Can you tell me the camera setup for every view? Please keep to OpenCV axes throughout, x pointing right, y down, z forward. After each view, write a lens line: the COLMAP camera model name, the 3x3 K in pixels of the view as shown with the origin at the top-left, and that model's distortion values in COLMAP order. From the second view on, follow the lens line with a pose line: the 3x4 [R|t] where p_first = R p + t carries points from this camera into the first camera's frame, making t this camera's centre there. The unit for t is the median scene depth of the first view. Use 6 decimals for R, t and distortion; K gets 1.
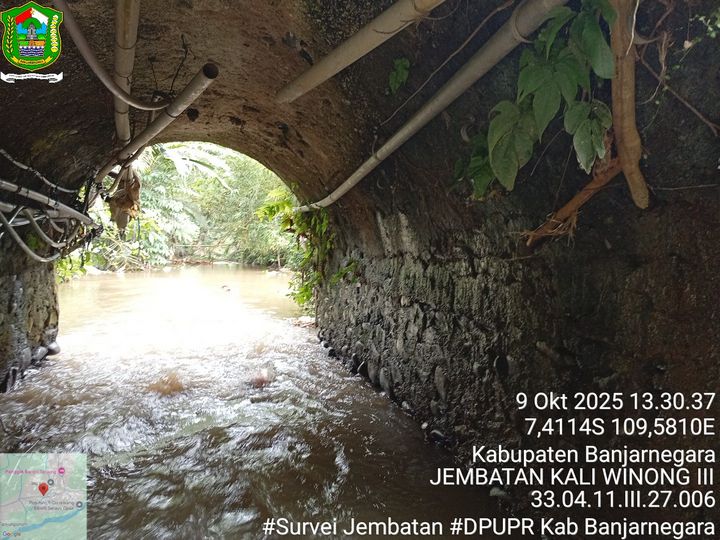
lens RADIAL K [[549.2, 0, 358.5], [0, 549.2, 268.3], [0, 0, 1]] dist [0.110503, -0.228572]
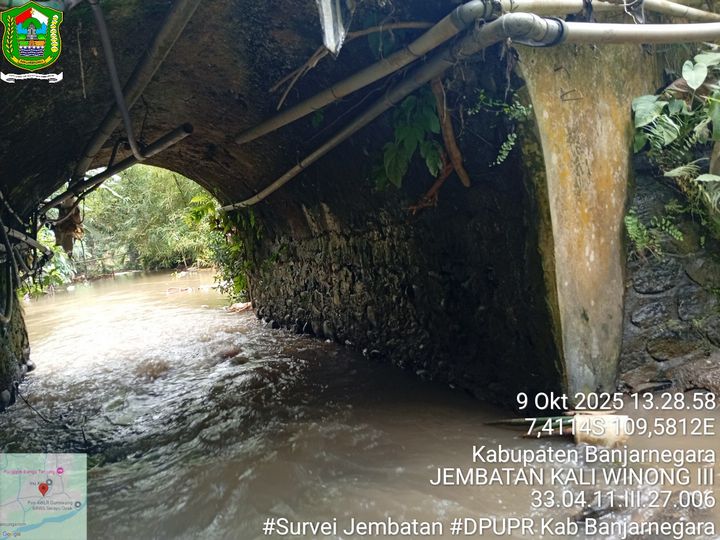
lens RADIAL K [[549.2, 0, 358.5], [0, 549.2, 268.3], [0, 0, 1]] dist [0.110503, -0.228572]
pose [[0.969981, -0.169492, 0.174382, -0.075184], [0.163230, 0.985333, 0.049753, 0.003837], [-0.180257, -0.019795, 0.983420, -0.262827]]
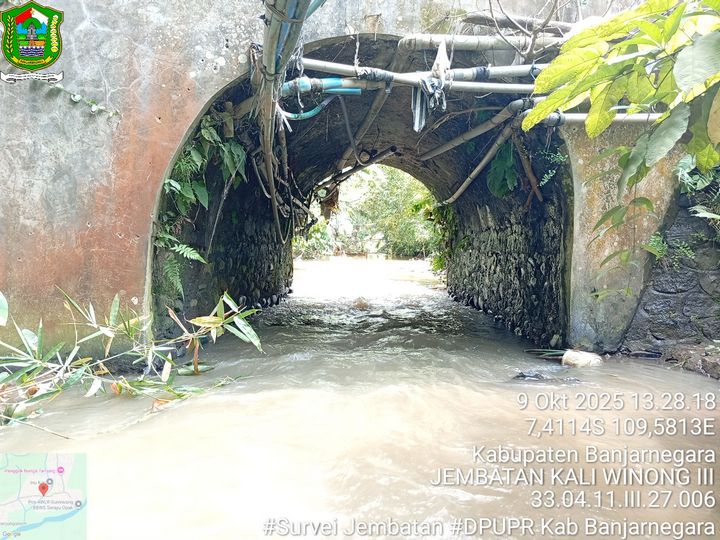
lens RADIAL K [[555.6, 0, 349.7], [0, 555.6, 278.2], [0, 0, 1]] dist [0.057532, -0.135622]
pose [[0.961747, 0.013525, -0.273605, 0.113215], [-0.007501, 0.999706, 0.023053, 0.078655], [0.273837, -0.020119, 0.961566, -0.709092]]
